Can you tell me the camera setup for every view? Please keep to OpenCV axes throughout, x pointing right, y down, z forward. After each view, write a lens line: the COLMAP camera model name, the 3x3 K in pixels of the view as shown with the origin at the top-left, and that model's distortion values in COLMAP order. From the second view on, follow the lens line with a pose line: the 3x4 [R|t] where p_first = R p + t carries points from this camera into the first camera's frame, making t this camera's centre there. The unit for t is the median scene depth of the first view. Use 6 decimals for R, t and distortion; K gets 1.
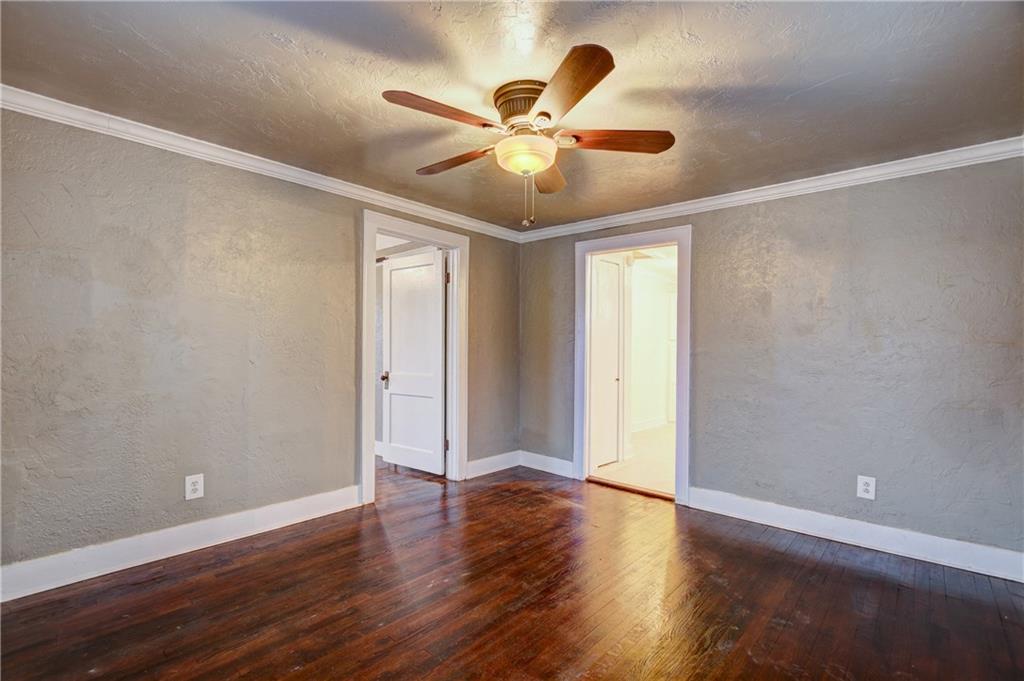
lens RADIAL K [[470.5, 0, 503.4], [0, 470.5, 344.0], [0, 0, 1]] dist [-0.013335, 0.000750]
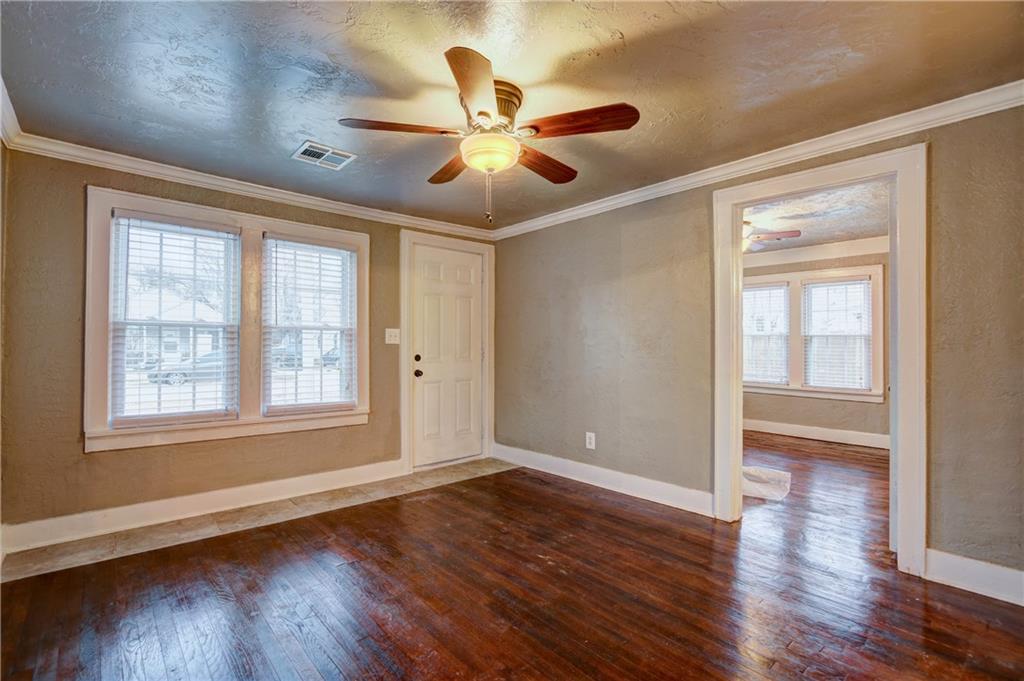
lens RADIAL K [[470.5, 0, 503.4], [0, 470.5, 344.0], [0, 0, 1]] dist [-0.013335, 0.000750]
pose [[-0.114065, -0.015766, -0.993348, 0.832752], [0.006136, 0.999844, -0.016573, 0.026389], [0.993454, -0.007986, -0.113951, 0.898782]]
